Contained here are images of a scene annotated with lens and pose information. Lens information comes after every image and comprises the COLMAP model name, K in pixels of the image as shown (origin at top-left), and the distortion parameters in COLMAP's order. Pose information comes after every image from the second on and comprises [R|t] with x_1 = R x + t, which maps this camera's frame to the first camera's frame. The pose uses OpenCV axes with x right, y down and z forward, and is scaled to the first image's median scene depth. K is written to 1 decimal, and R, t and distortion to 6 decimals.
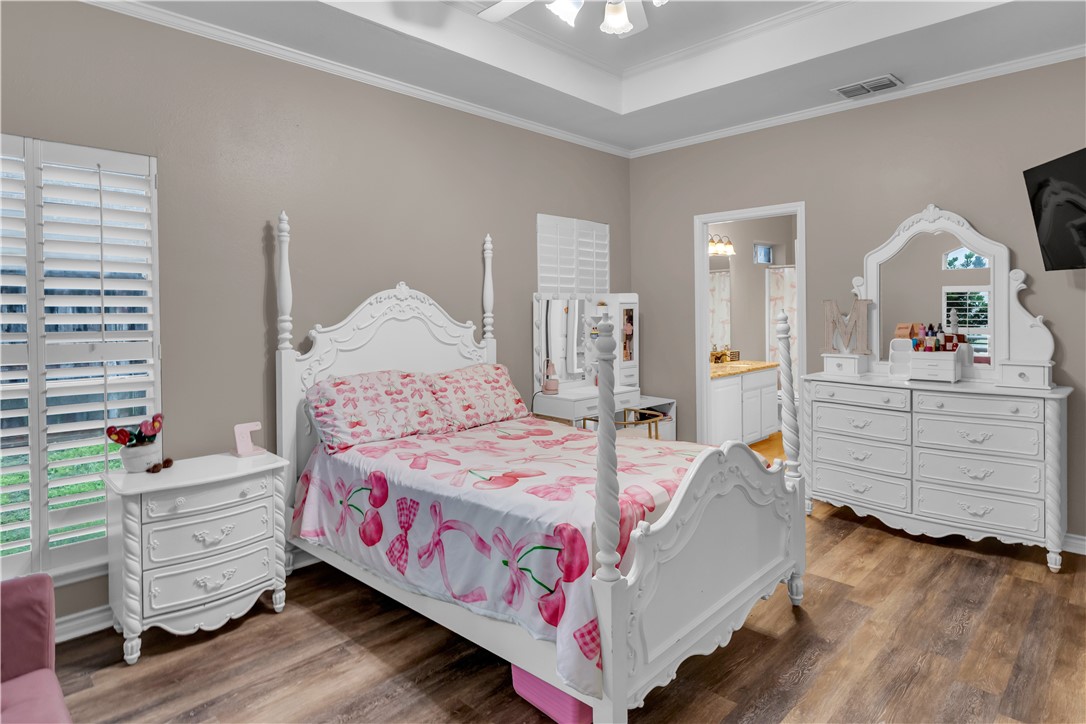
lens RADIAL K [[612.6, 0, 541.2], [0, 612.6, 319.9], [0, 0, 1]] dist [0.023243, 0.000060]
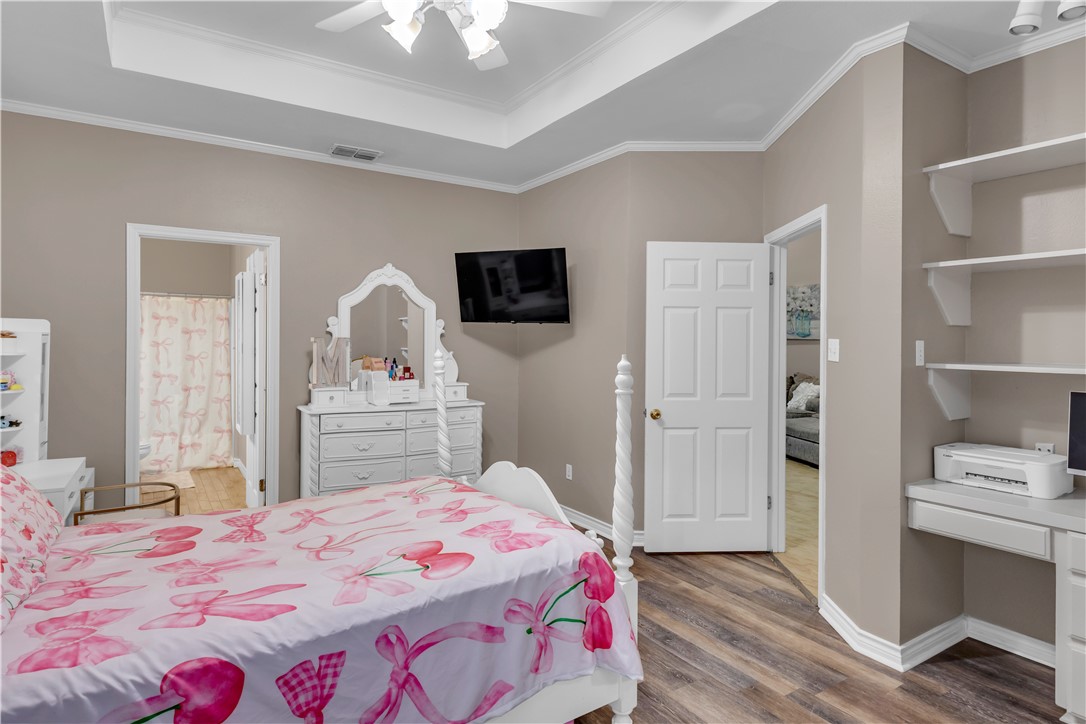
lens RADIAL K [[603.1, 0, 558.0], [0, 603.1, 338.1], [0, 0, 1]] dist [0.003879, 0.000936]
pose [[0.199957, 0.016312, 0.979669, -0.610455], [0.006560, 0.999817, -0.017986, -0.012350], [-0.979783, 0.010023, 0.199814, 0.512688]]
